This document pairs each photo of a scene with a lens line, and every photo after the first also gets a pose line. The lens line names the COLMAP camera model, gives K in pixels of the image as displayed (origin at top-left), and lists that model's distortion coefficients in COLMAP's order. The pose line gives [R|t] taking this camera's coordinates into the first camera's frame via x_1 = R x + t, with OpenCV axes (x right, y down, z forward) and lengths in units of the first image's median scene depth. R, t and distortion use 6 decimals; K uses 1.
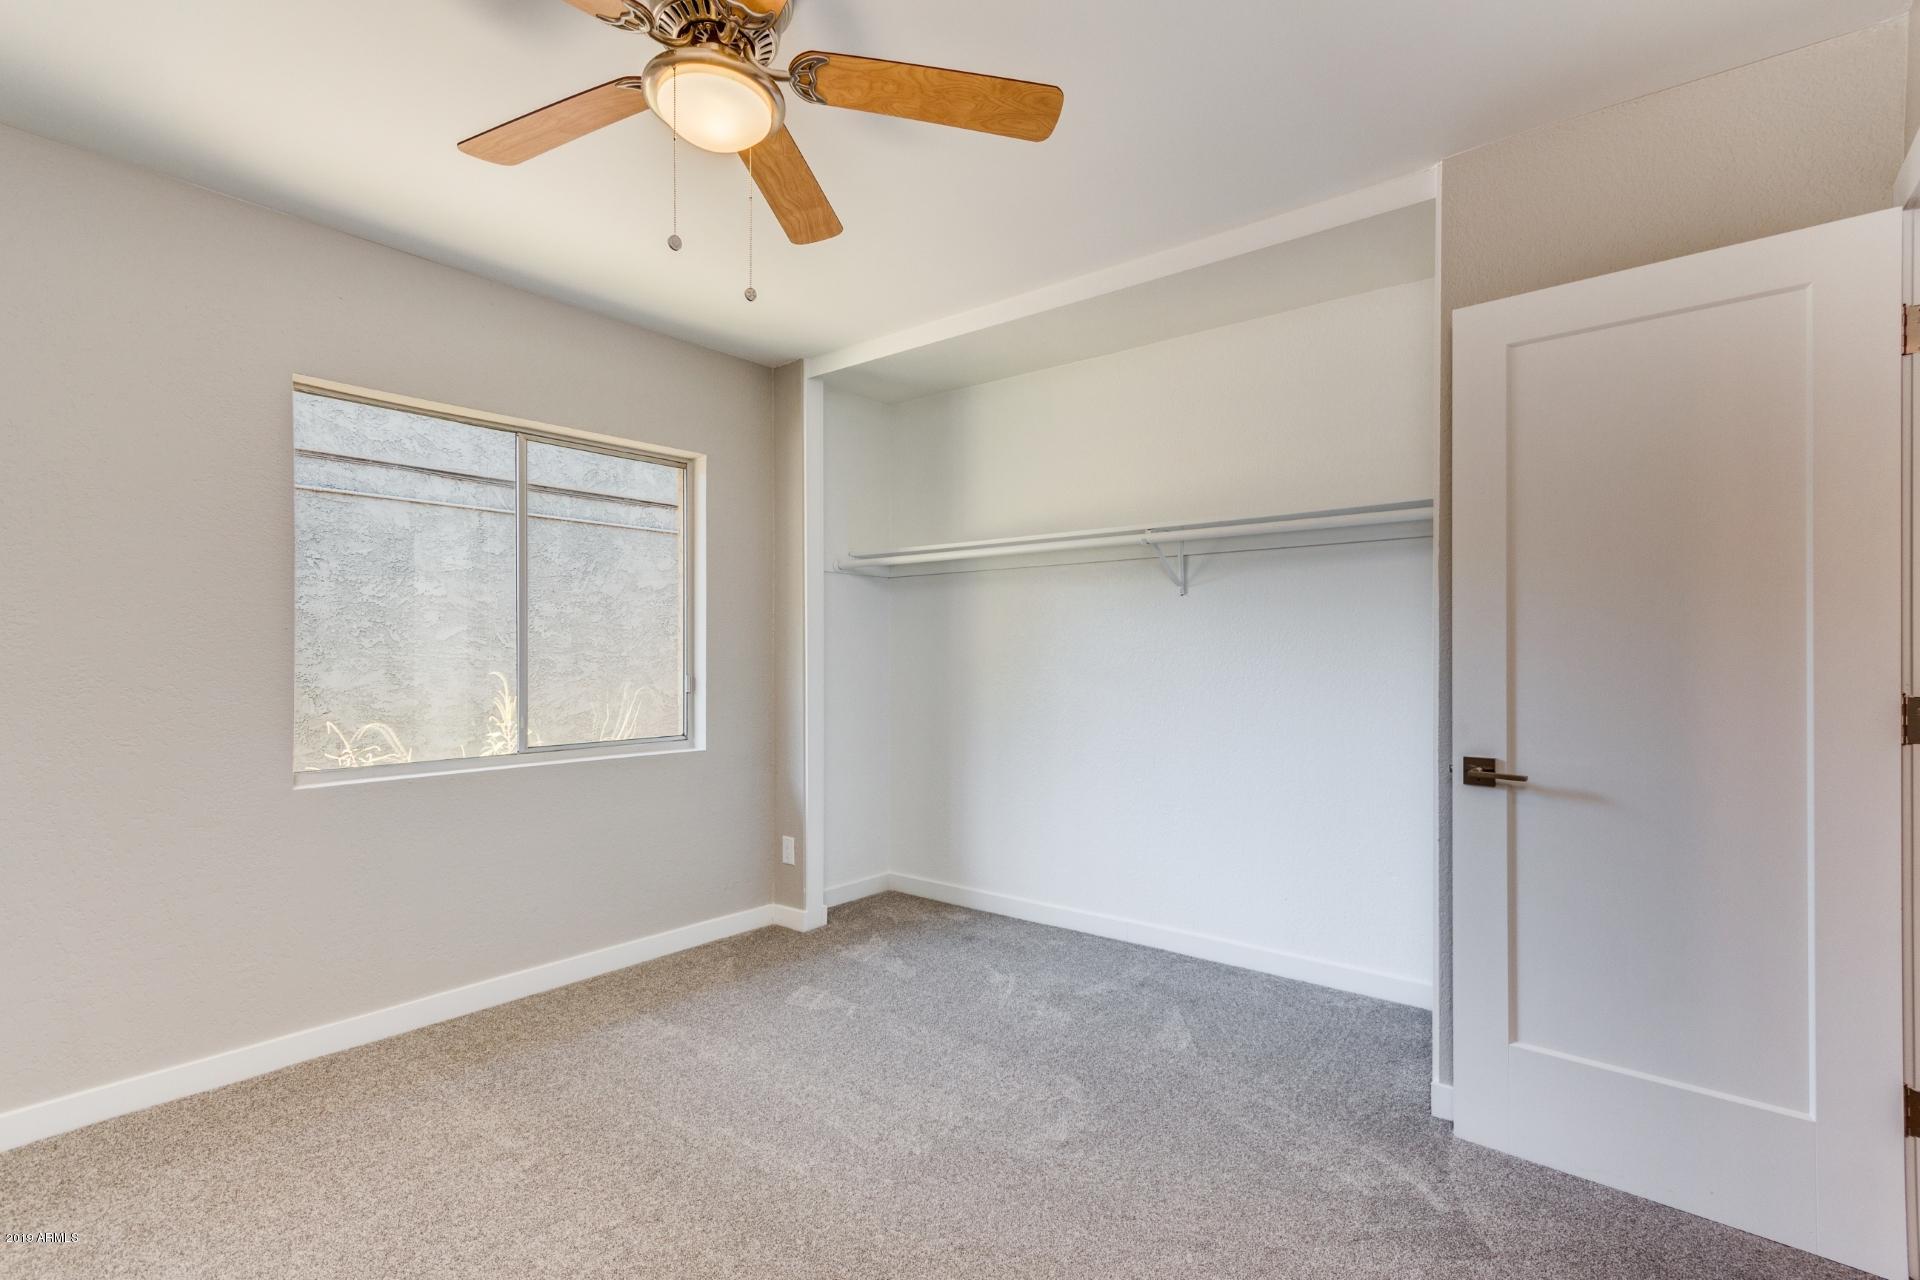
lens RADIAL K [[902.0, 0, 968.1], [0, 902.0, 656.3], [0, 0, 1]] dist [0.020747, -0.000032]
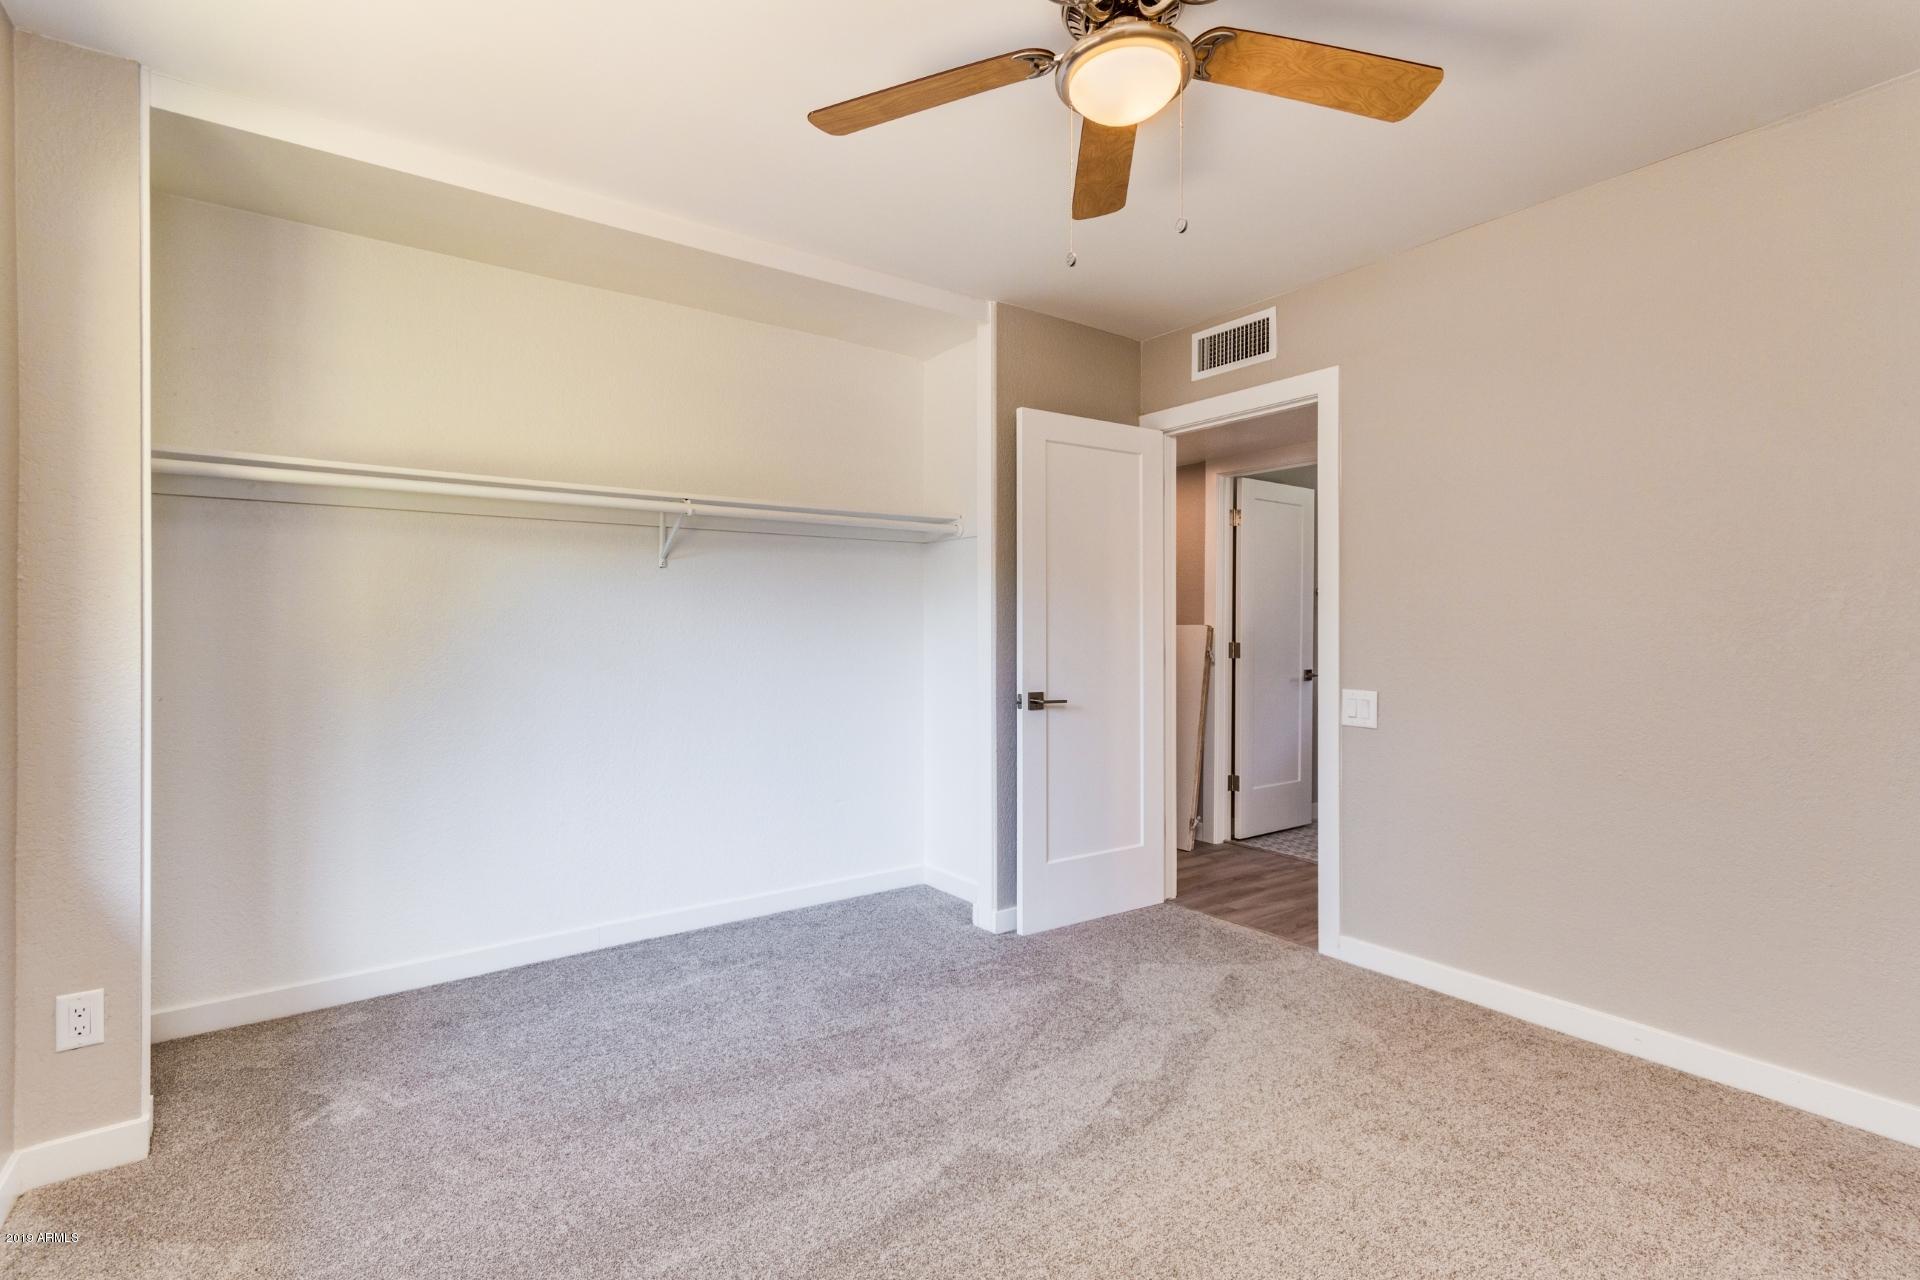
lens RADIAL K [[902.0, 0, 961.1], [0, 902.0, 635.5], [0, 0, 1]] dist [0.020747, -0.000032]
pose [[0.262323, -0.004417, 0.964970, -0.653178], [0.004952, 0.999983, 0.003232, 0.003637], [-0.964967, 0.003931, 0.262340, 0.457681]]
